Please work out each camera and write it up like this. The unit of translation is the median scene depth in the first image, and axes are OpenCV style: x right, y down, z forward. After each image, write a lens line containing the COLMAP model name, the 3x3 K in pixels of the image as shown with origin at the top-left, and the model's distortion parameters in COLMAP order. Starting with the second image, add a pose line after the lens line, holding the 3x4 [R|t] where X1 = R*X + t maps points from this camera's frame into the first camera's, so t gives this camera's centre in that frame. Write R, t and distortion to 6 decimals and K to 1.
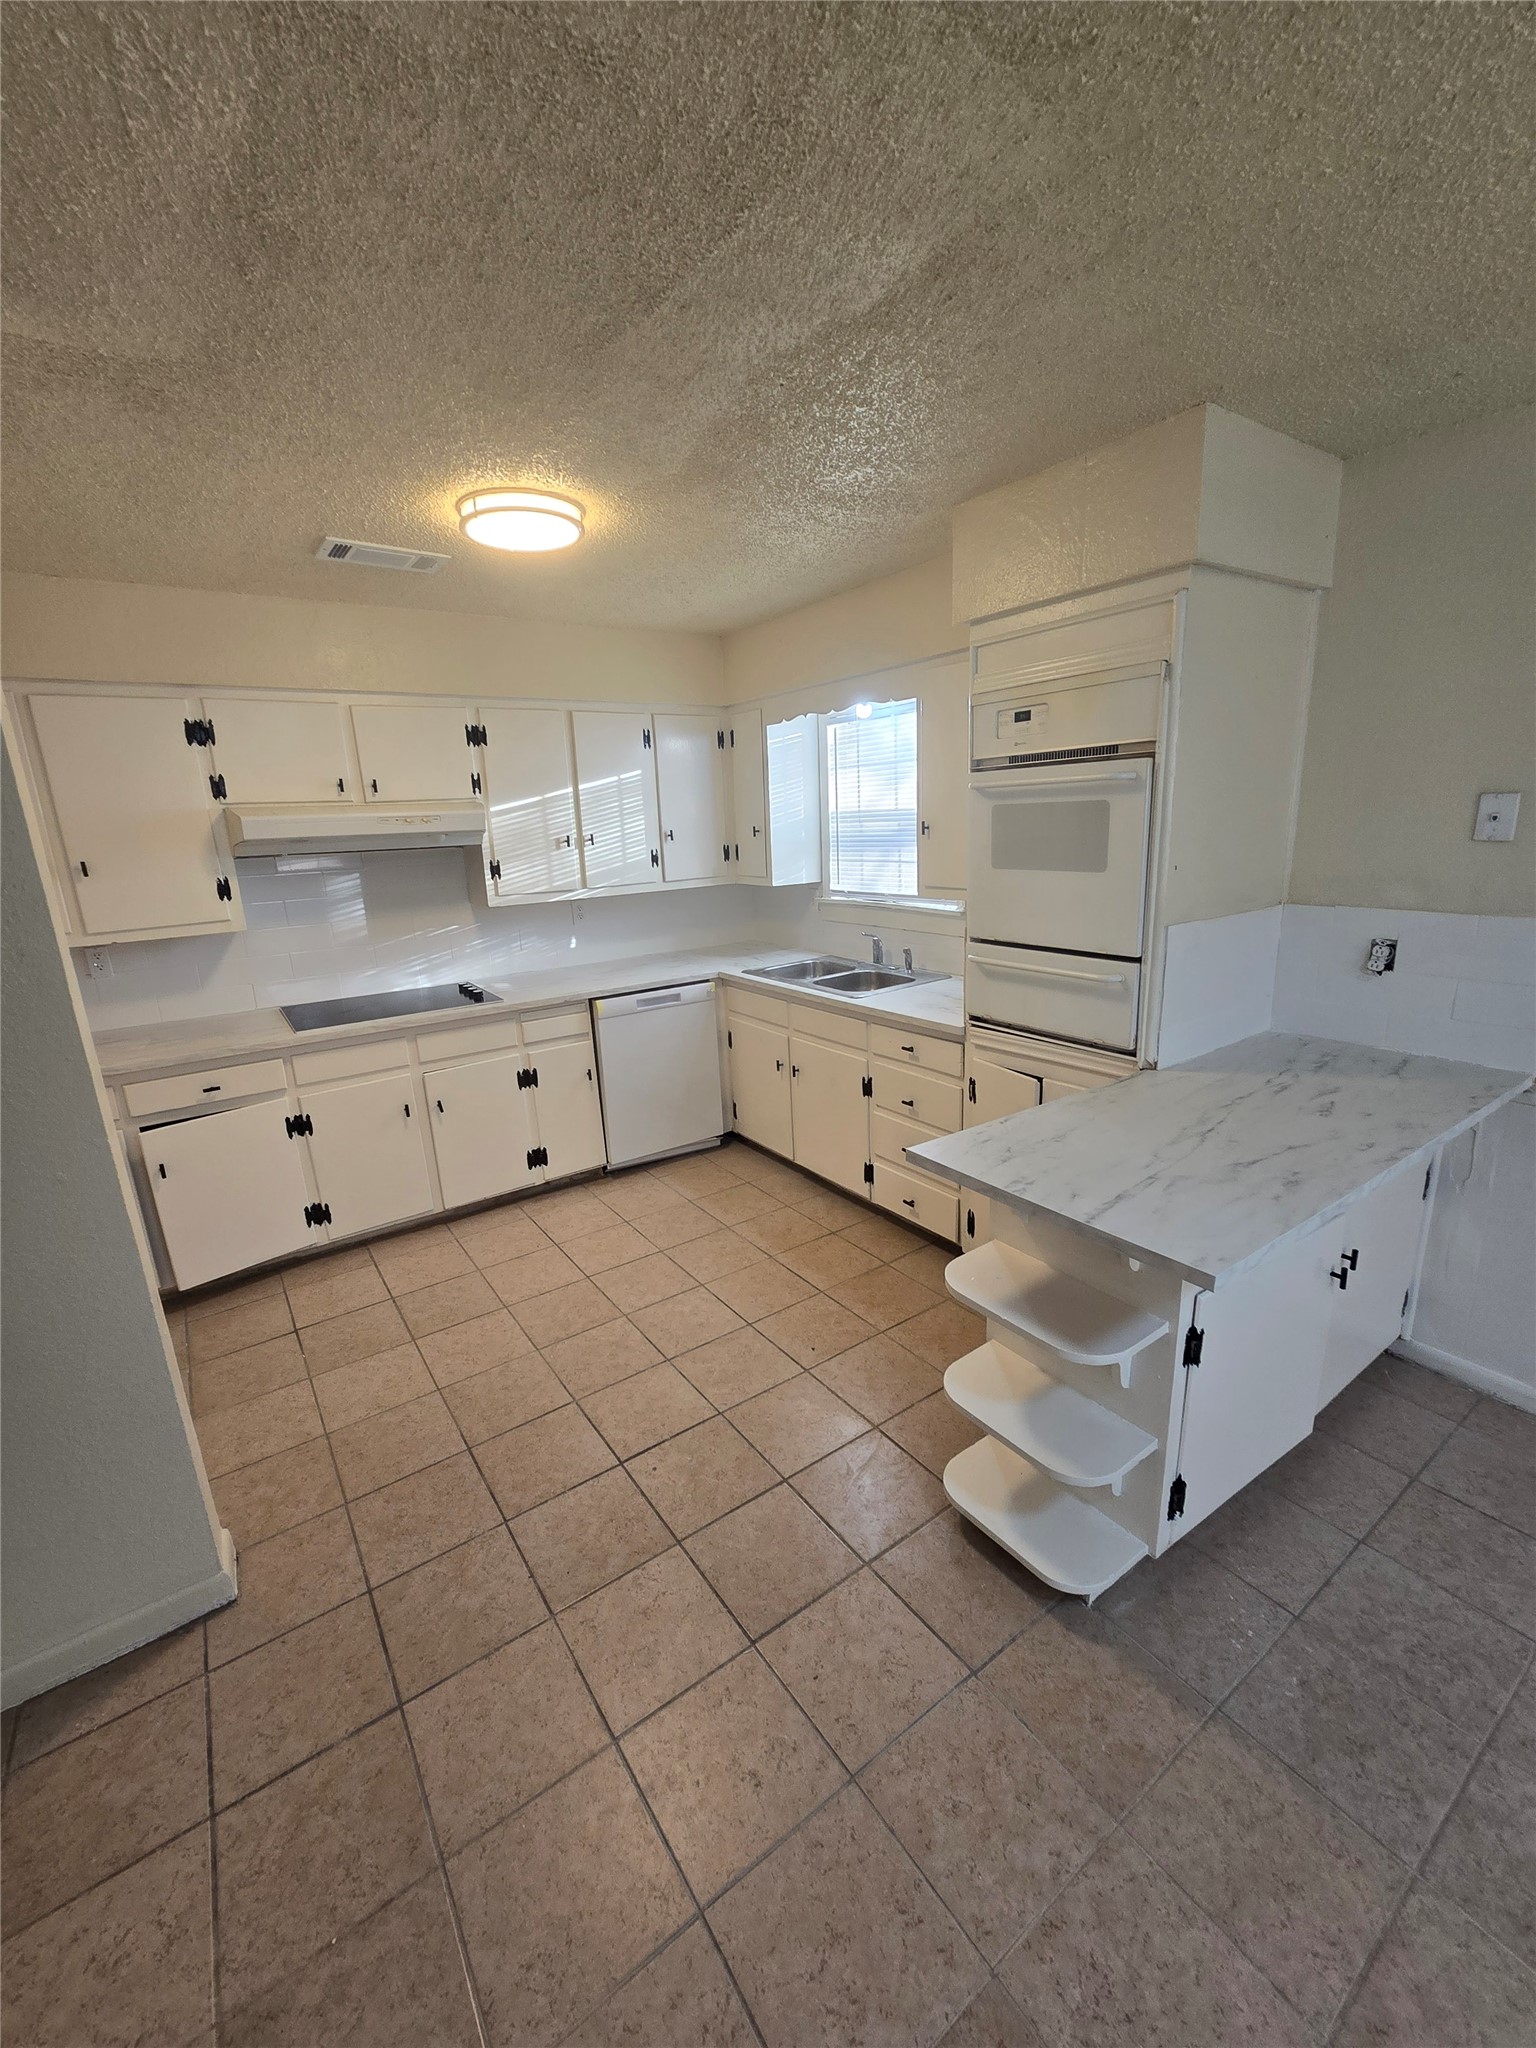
lens RADIAL K [[835.4, 0, 763.3], [0, 835.4, 1018.1], [0, 0, 1]] dist [-0.011090, 0.004721]
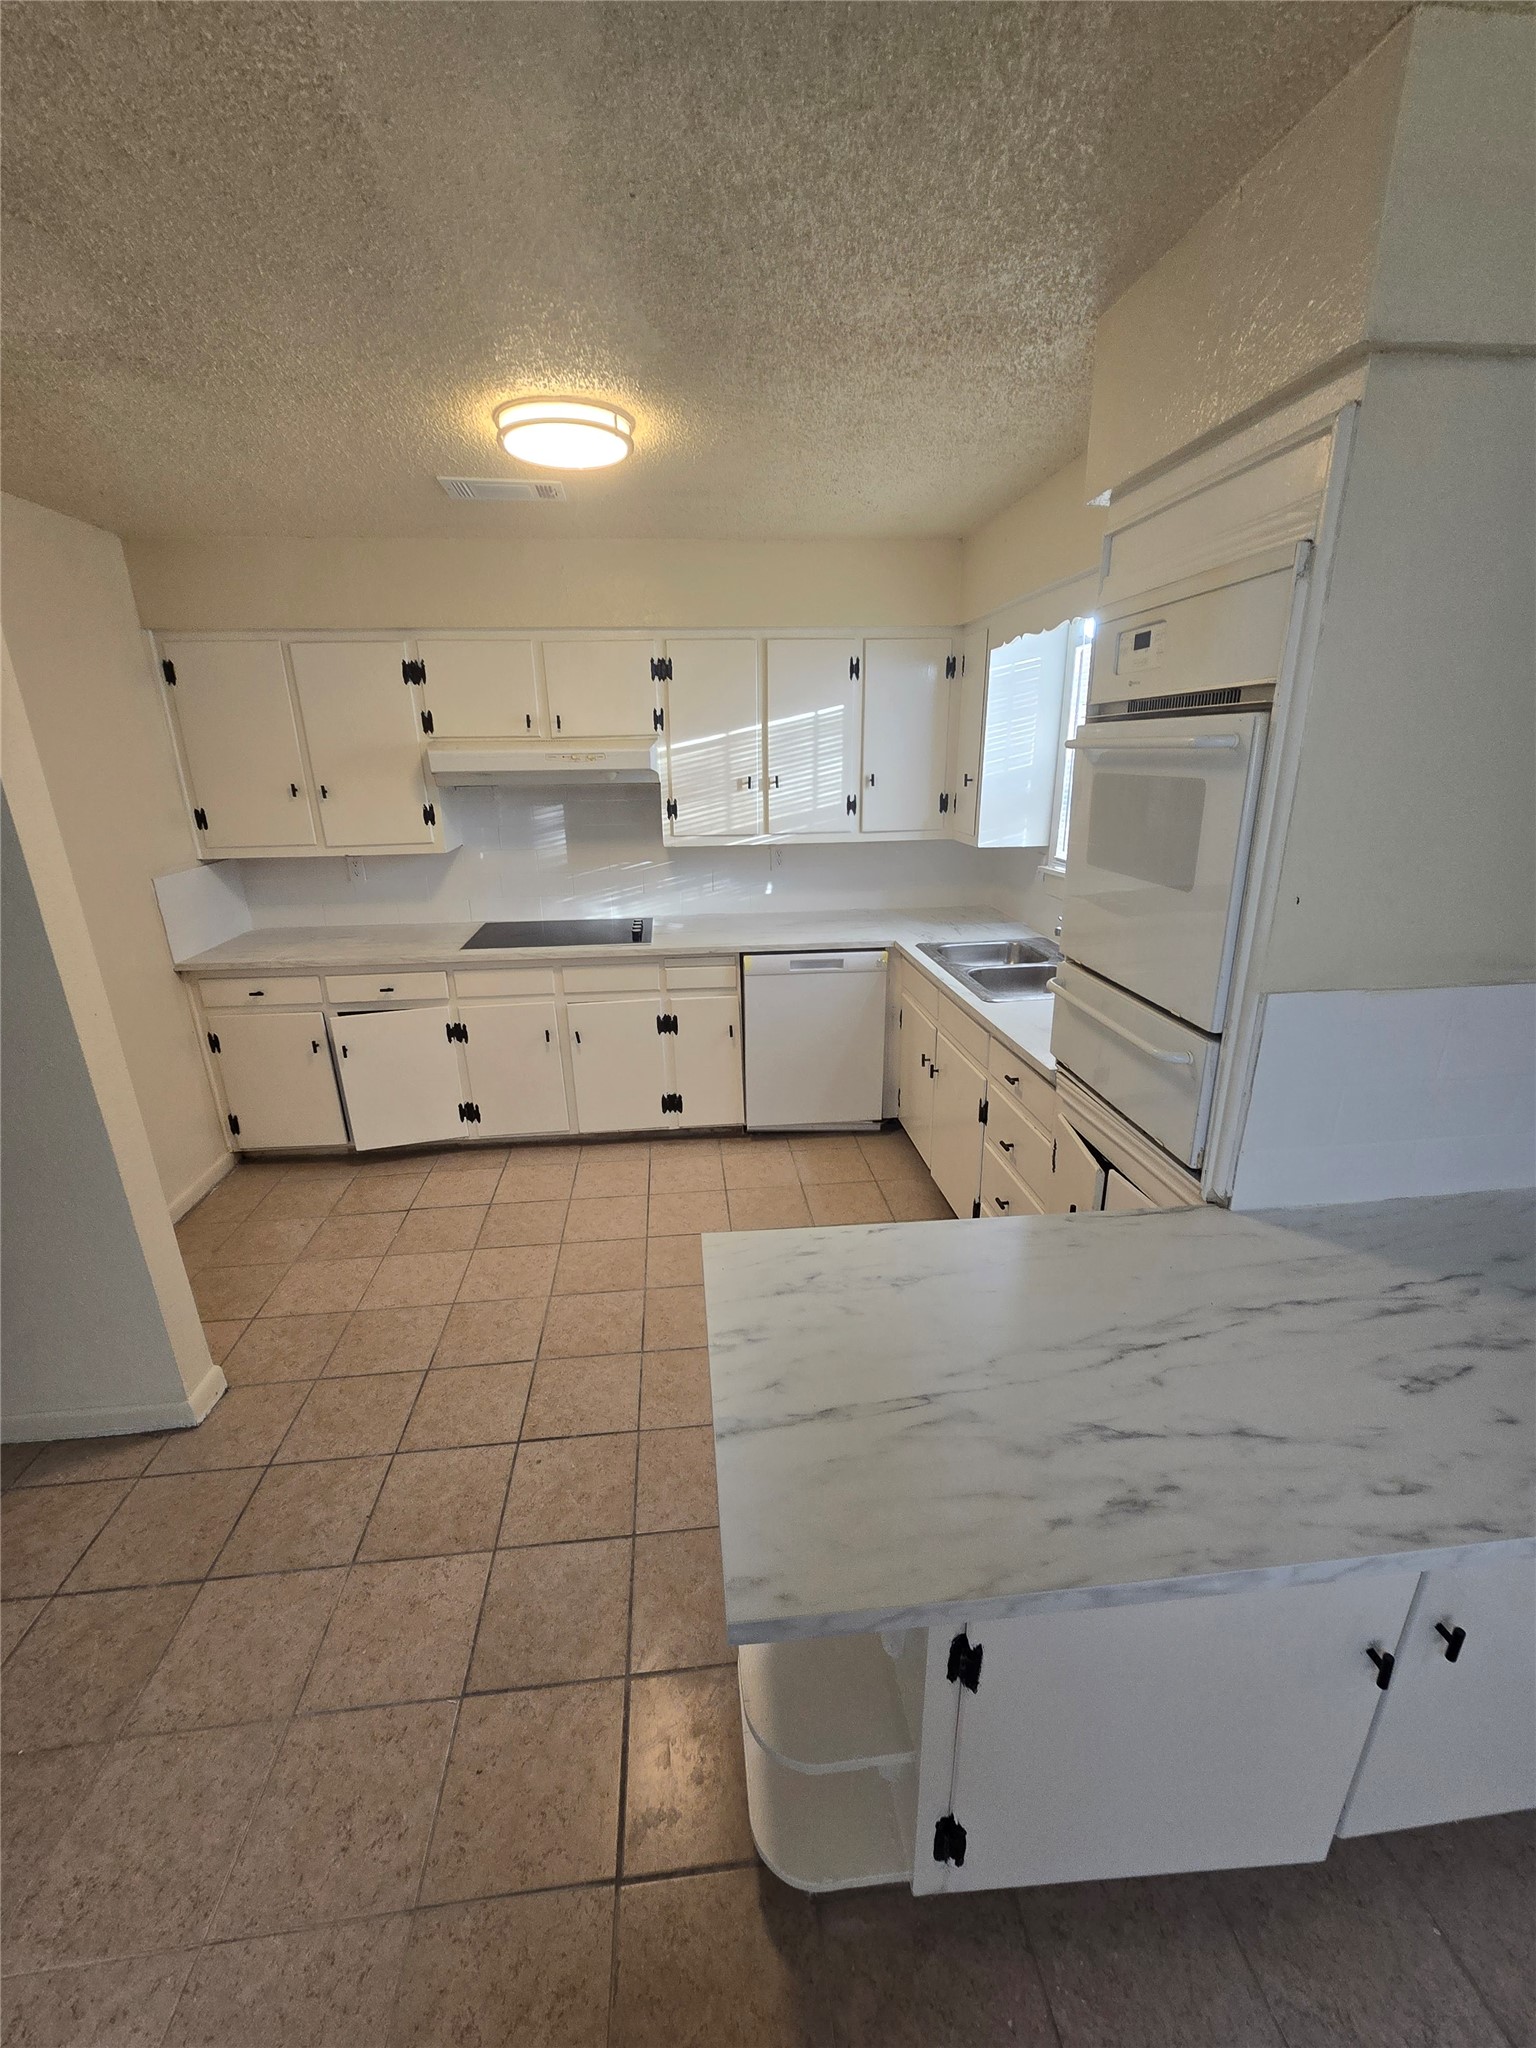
lens RADIAL K [[835.4, 0, 763.3], [0, 835.4, 1018.1], [0, 0, 1]] dist [-0.011090, 0.004721]
pose [[0.875630, 0.174831, -0.450228, 0.288391], [-0.134515, 0.983579, 0.120328, -0.076246], [0.463872, -0.044800, 0.884769, 0.187247]]
